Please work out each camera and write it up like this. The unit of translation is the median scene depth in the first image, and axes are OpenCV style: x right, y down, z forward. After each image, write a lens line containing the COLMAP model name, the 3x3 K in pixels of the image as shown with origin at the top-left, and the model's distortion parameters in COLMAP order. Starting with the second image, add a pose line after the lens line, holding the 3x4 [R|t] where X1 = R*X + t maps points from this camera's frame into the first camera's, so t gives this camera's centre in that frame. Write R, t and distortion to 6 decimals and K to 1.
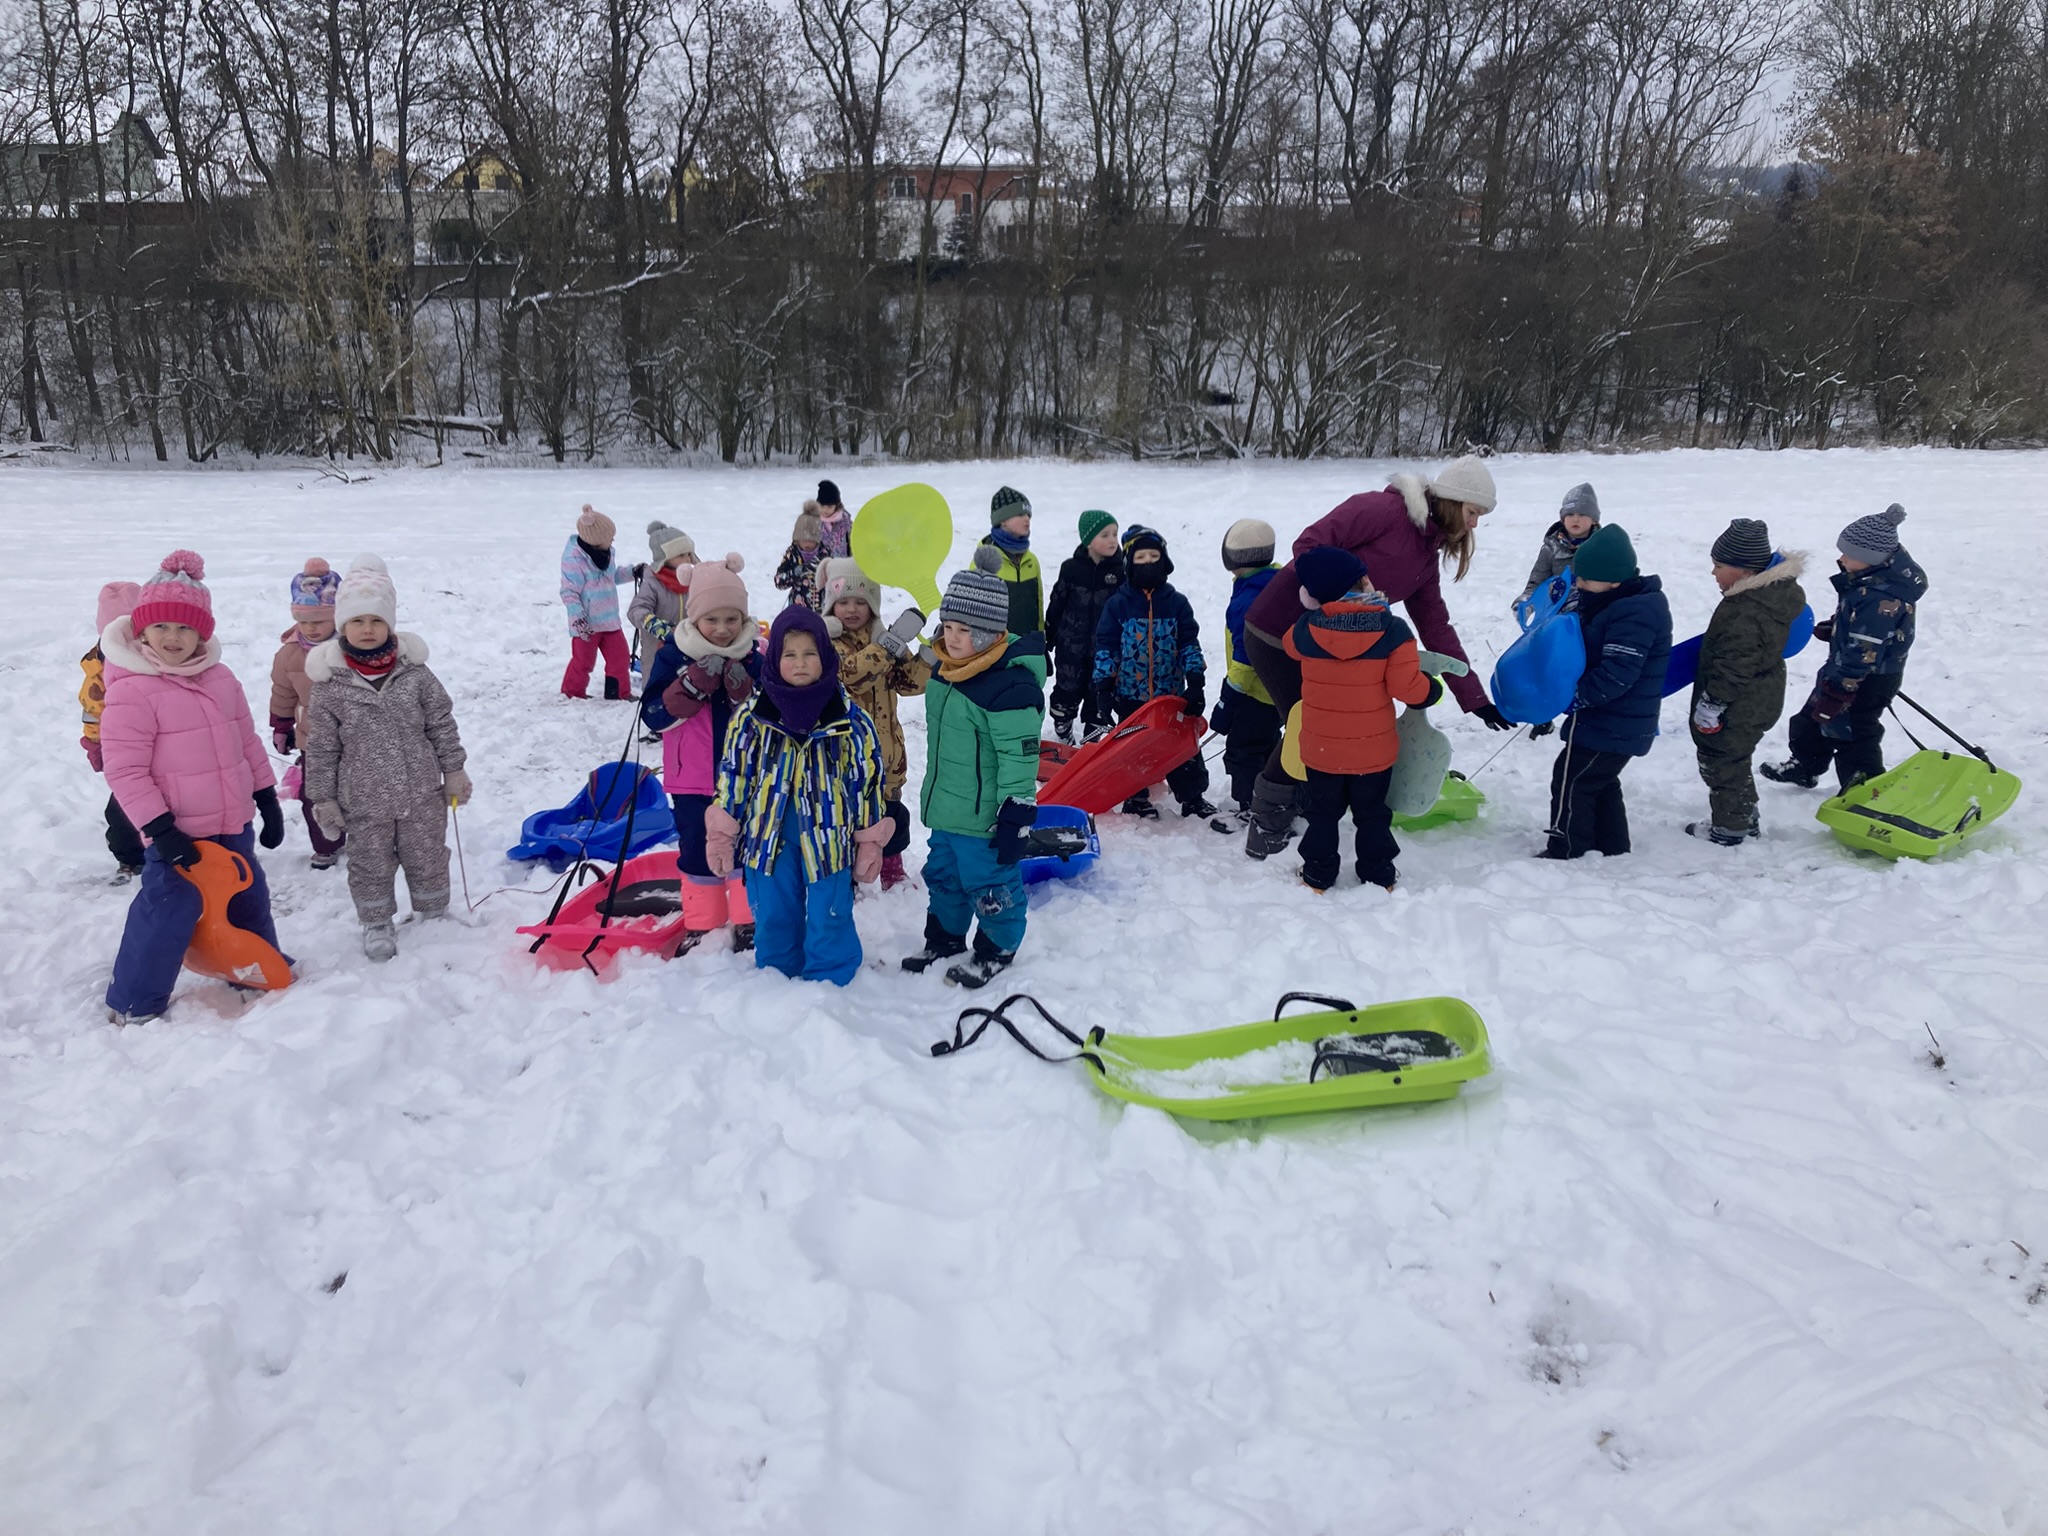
lens RADIAL K [[1713.2, 0, 1016.6], [0, 1713.2, 776.0], [0, 0, 1]] dist [0.031508, 0.009006]
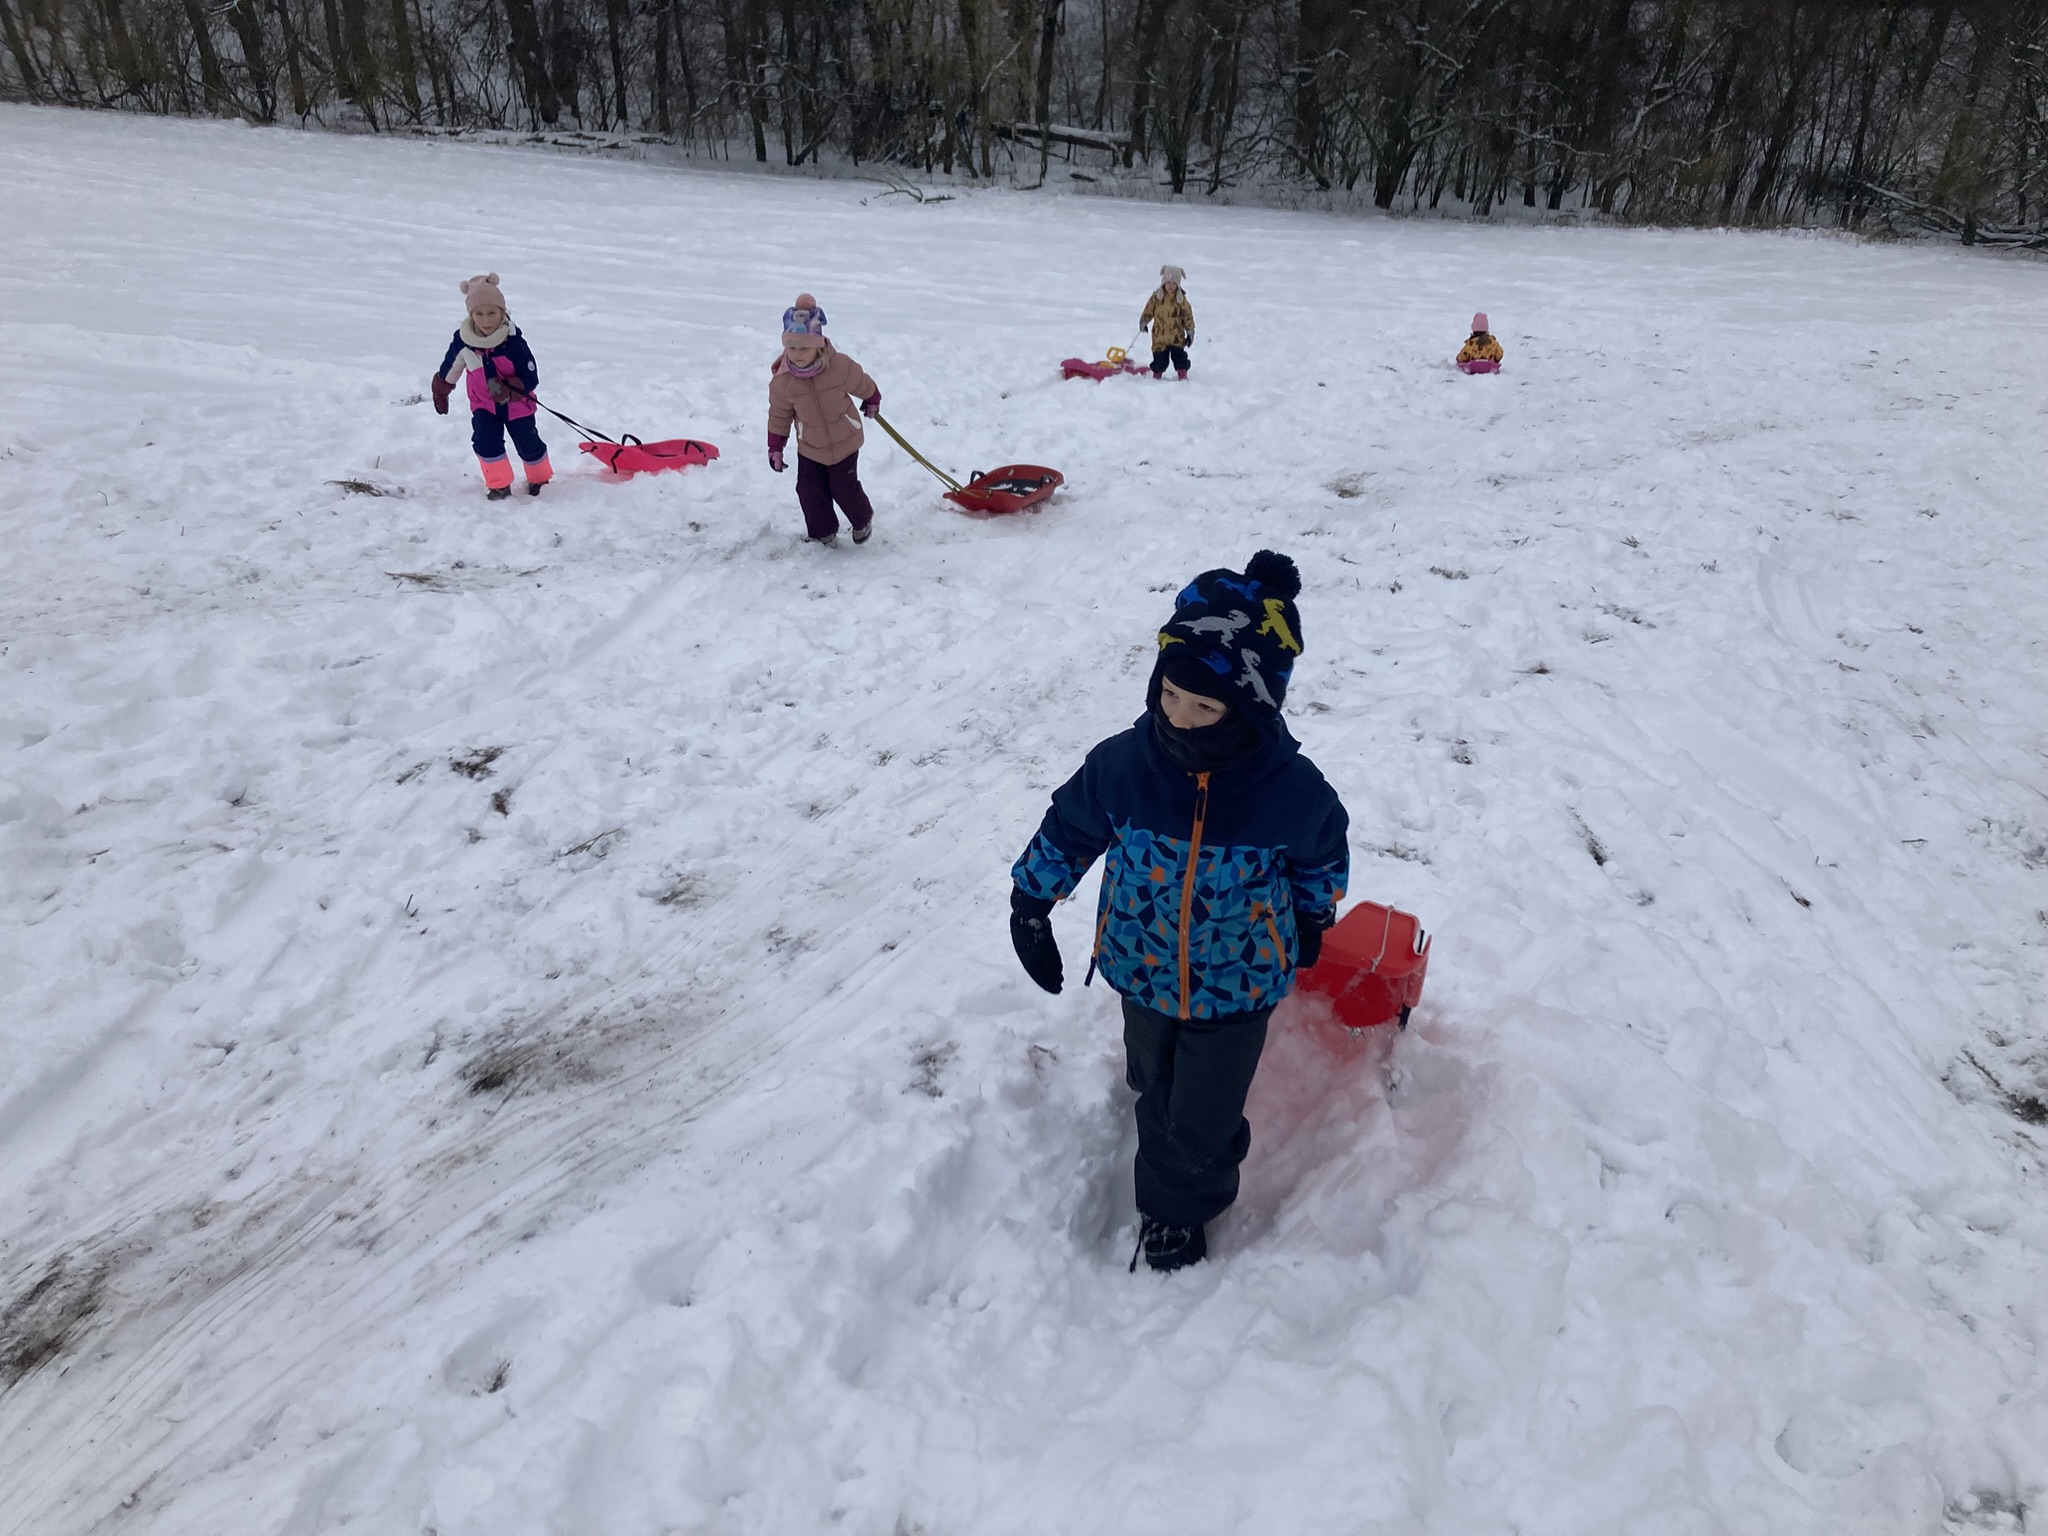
lens RADIAL K [[1713.2, 0, 1049.9], [0, 1713.2, 796.9], [0, 0, 1]] dist [0.031508, 0.009006]
pose [[0.926153, 0.187112, -0.327458, -0.001218], [-0.135678, 0.975421, 0.173626, -0.035186], [0.351897, -0.116375, 0.928776, 0.178549]]
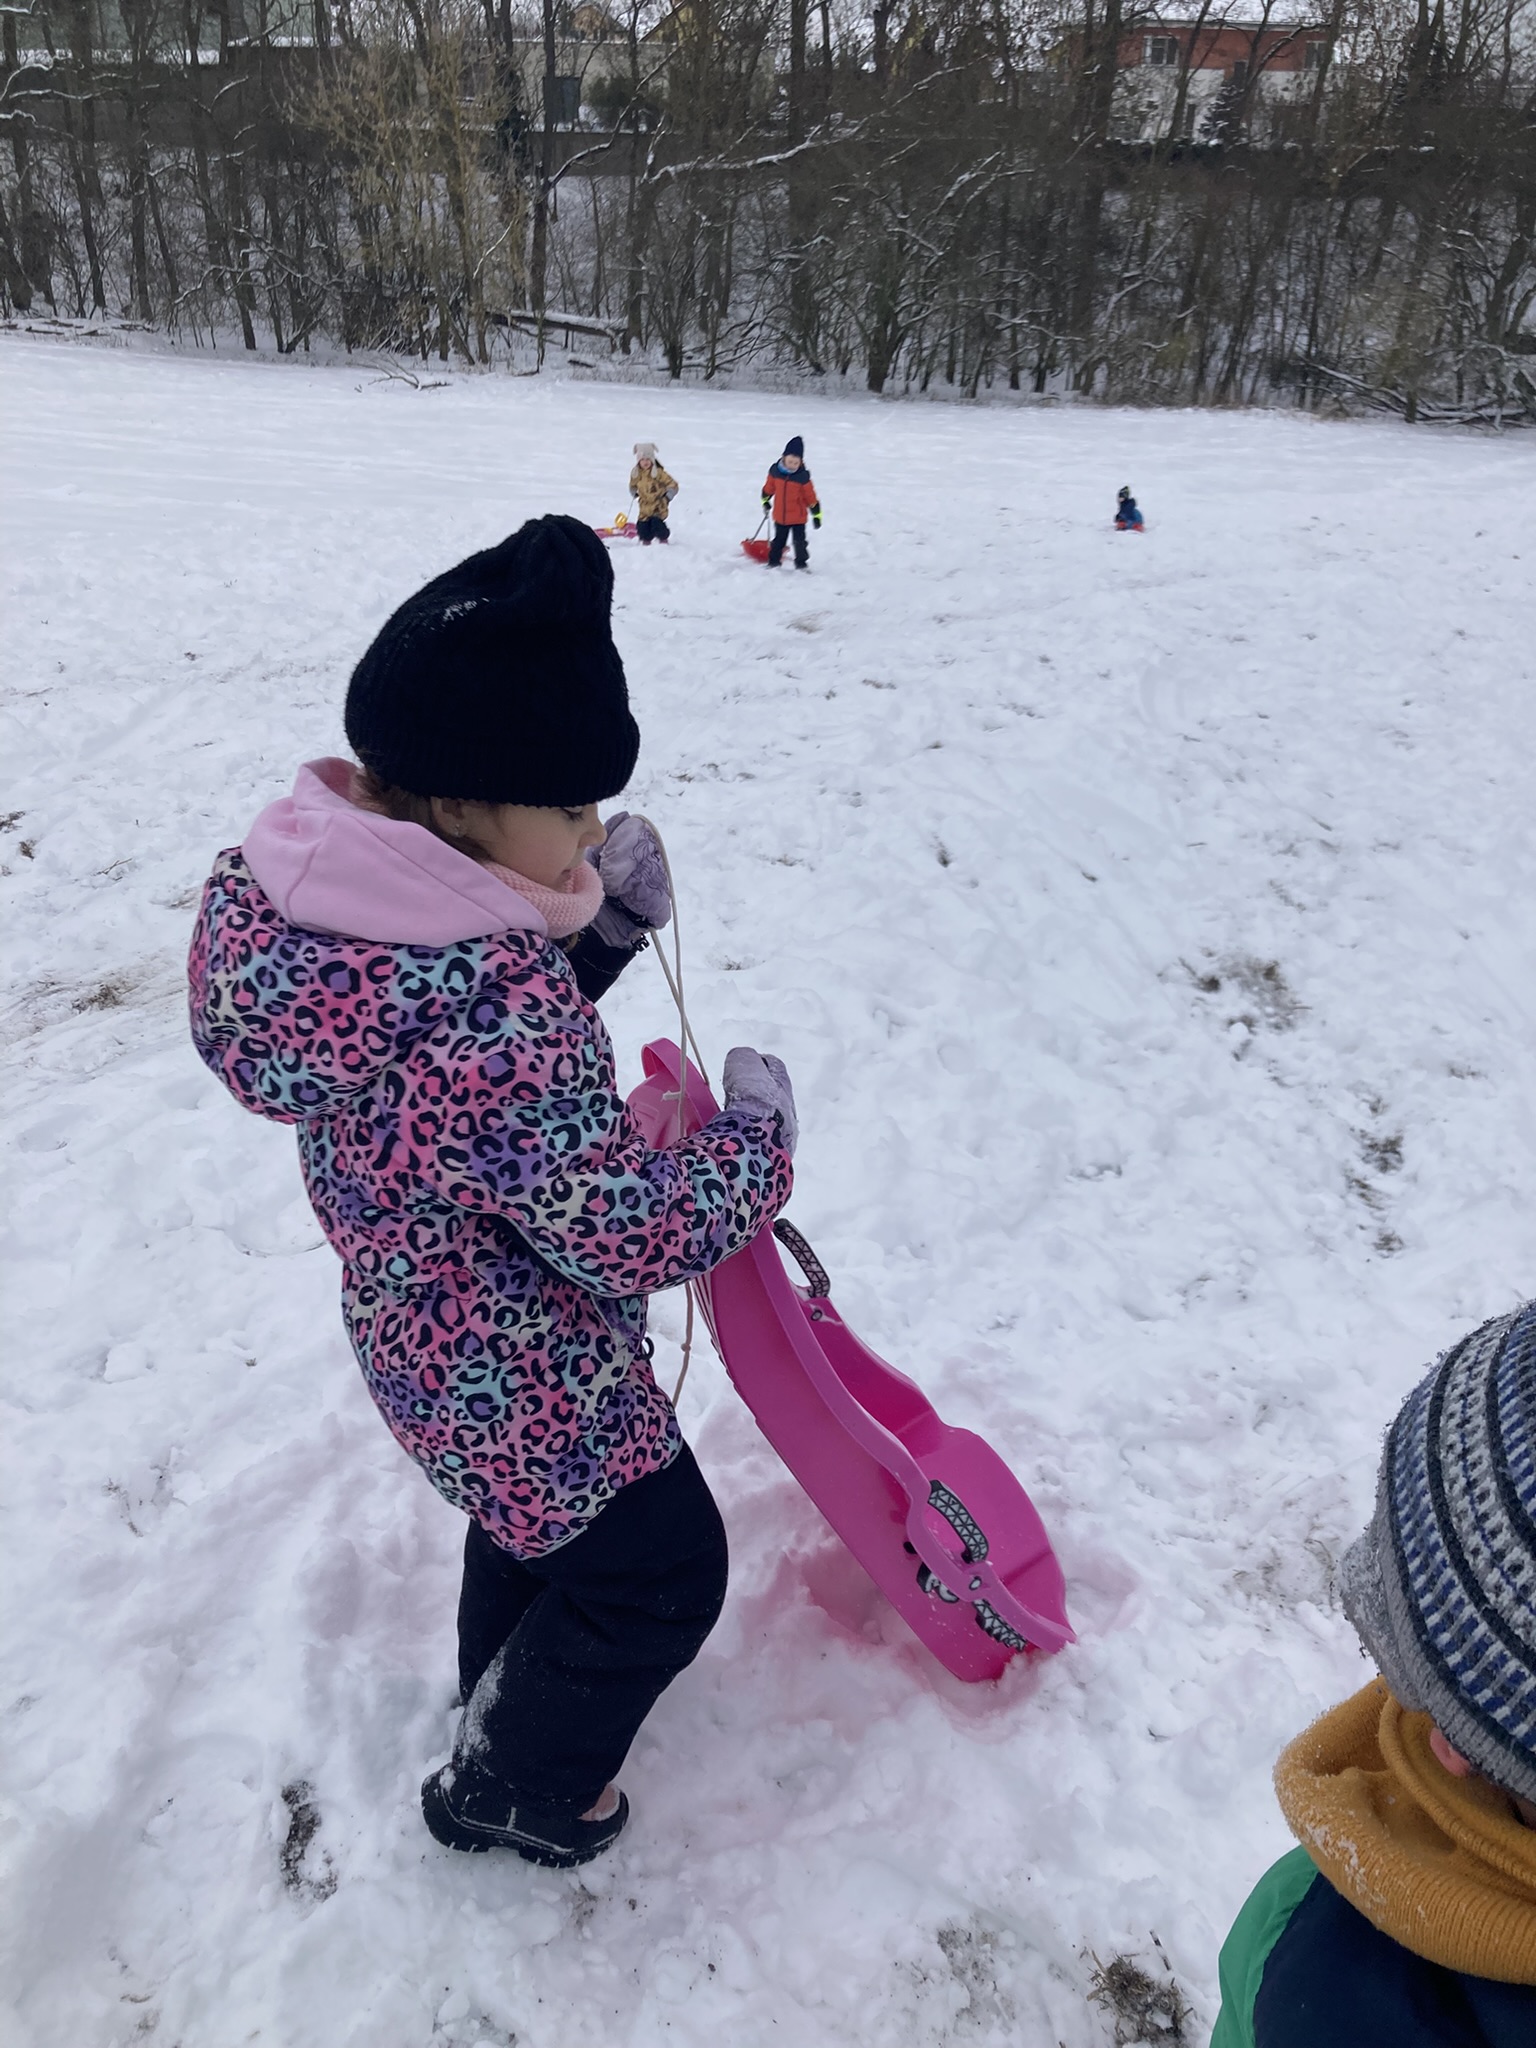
lens RADIAL K [[1713.2, 0, 782.2], [0, 1713.2, 1005.3], [0, 0, 1]] dist [0.031508, 0.009006]
pose [[0.965295, 0.142584, -0.218805, 0.006816], [-0.106453, 0.979868, 0.168897, -0.031362], [0.238482, -0.139743, 0.961040, 0.167328]]
